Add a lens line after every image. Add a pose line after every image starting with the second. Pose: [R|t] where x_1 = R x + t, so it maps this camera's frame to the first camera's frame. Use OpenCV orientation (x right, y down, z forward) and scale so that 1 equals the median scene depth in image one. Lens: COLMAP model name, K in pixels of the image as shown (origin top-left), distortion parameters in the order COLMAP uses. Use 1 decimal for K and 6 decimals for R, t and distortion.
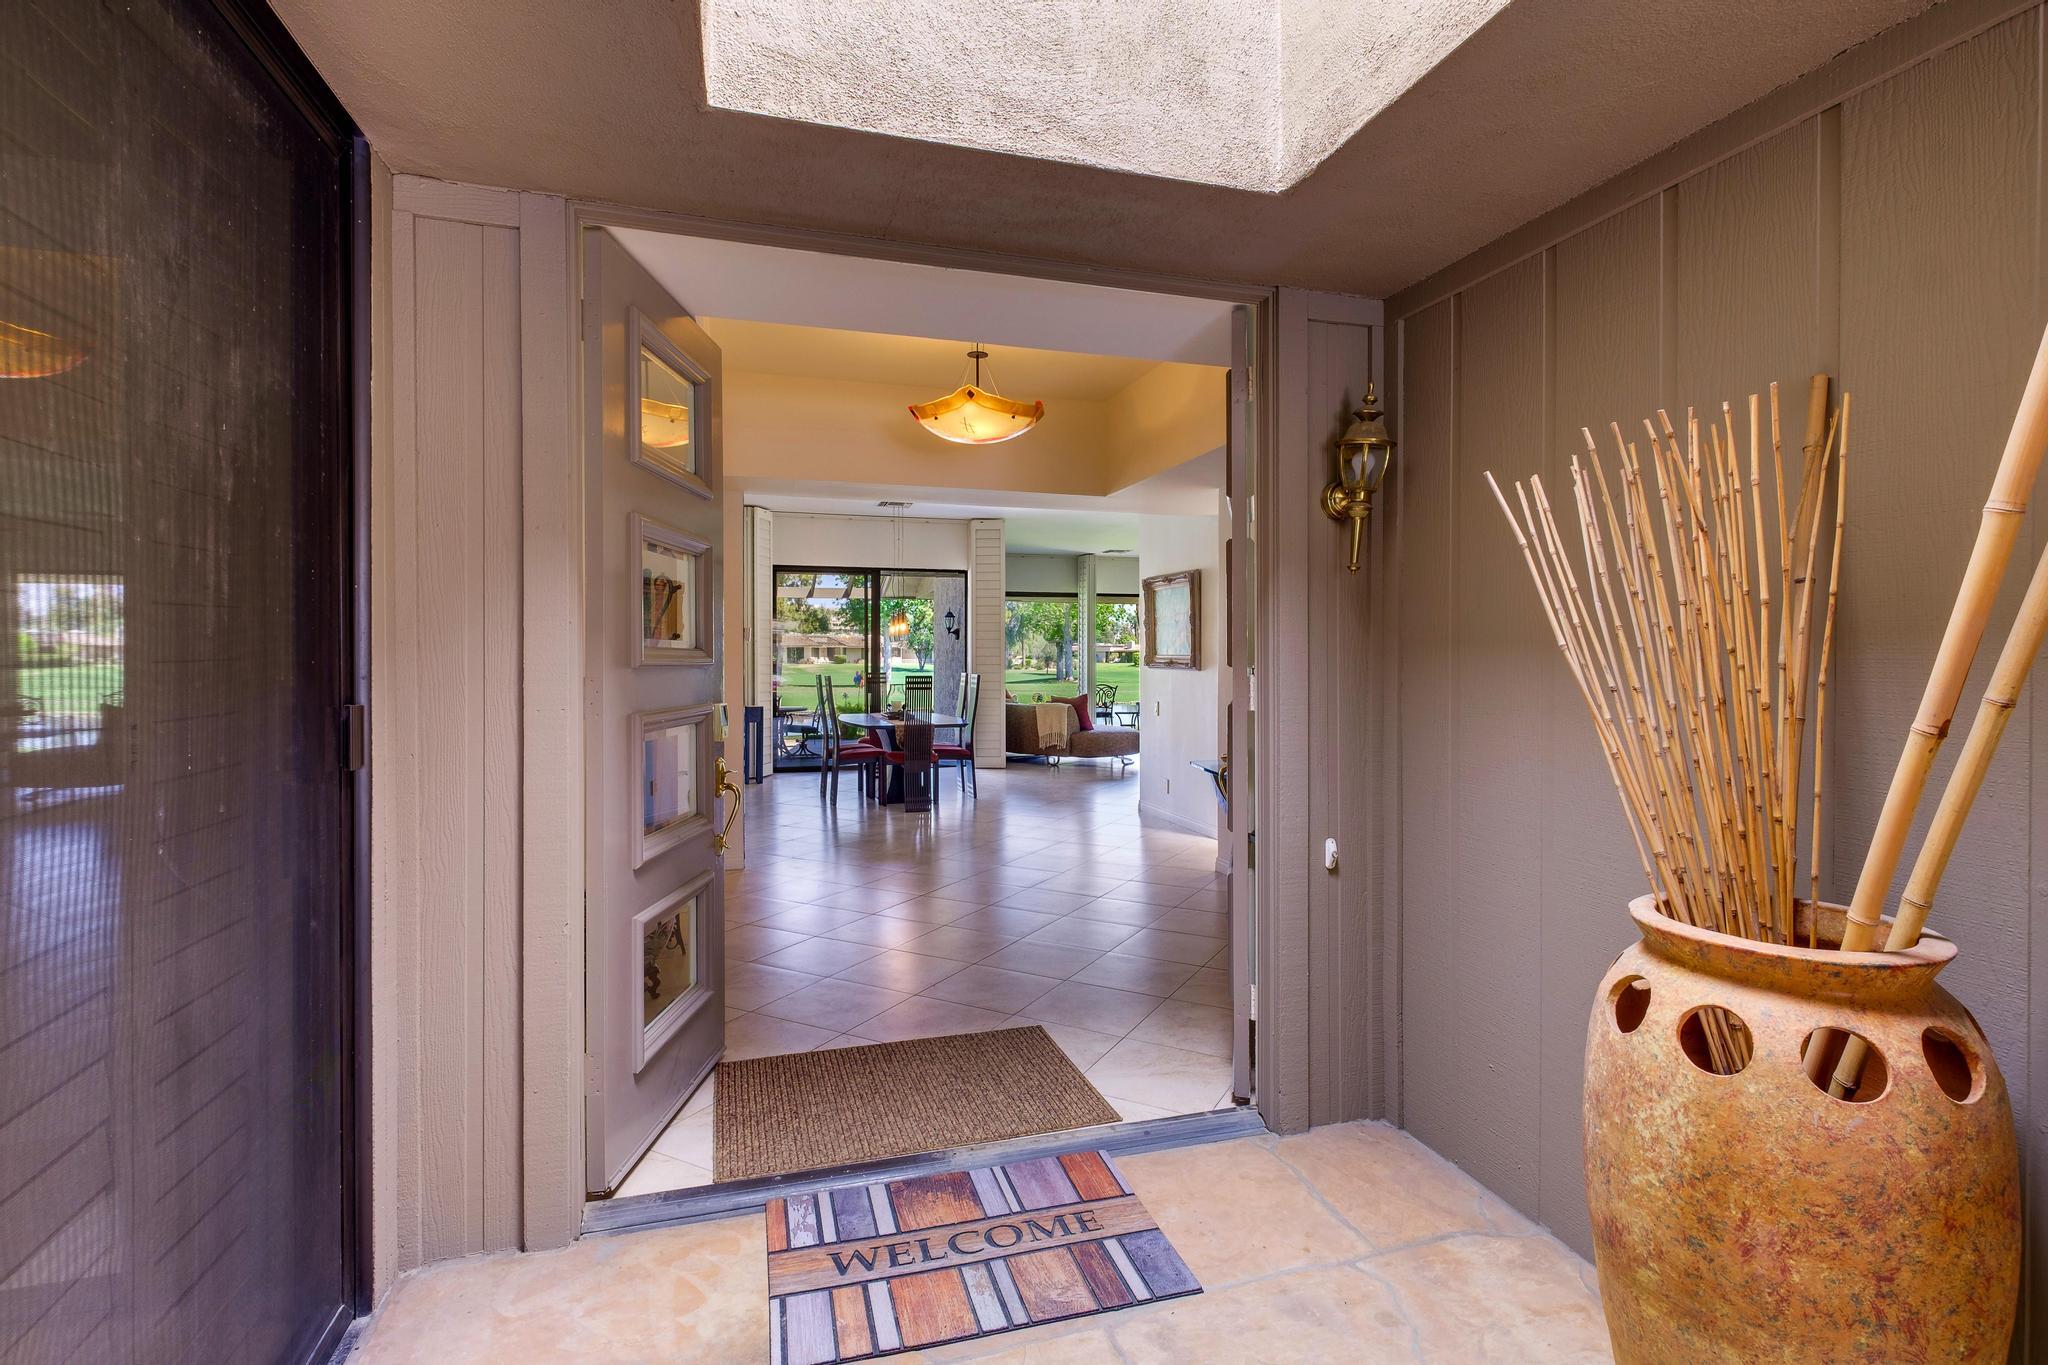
lens RADIAL K [[943.8, 0, 1023.1], [0, 943.8, 669.5], [0, 0, 1]] dist [0.003865, -0.000164]
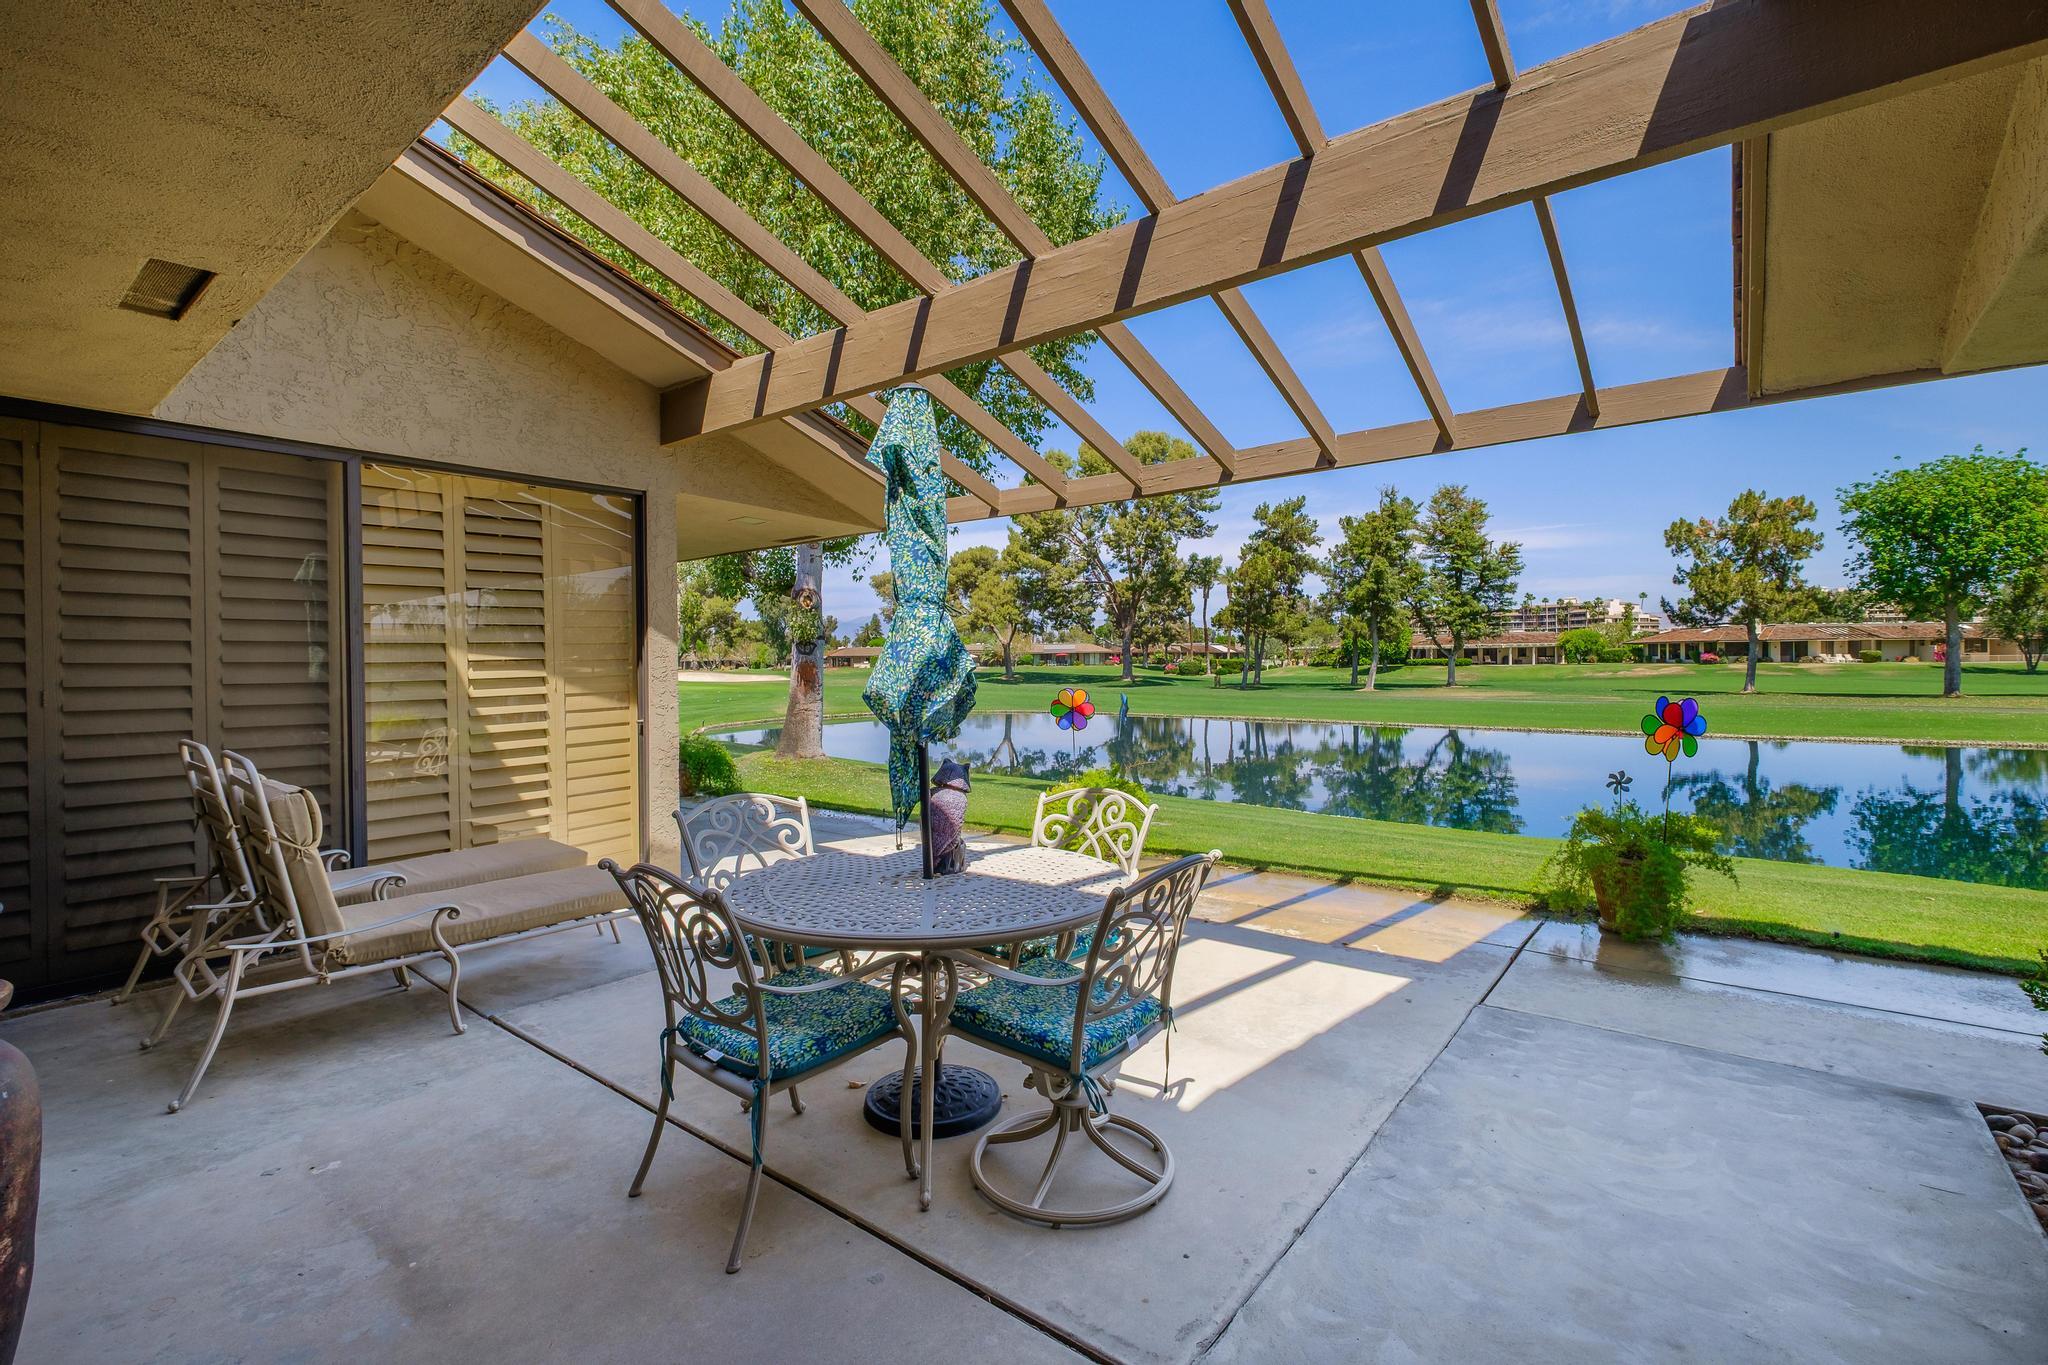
lens RADIAL K [[913.2, 0, 1020.8], [0, 913.2, 671.5], [0, 0, 1]] dist [-0.008112, -0.003845]
pose [[0.582014, 0.001910, -0.813176, -0.088211], [-0.000196, 0.999998, 0.002209, -0.006309], [0.813179, -0.001126, 0.582013, 0.692753]]
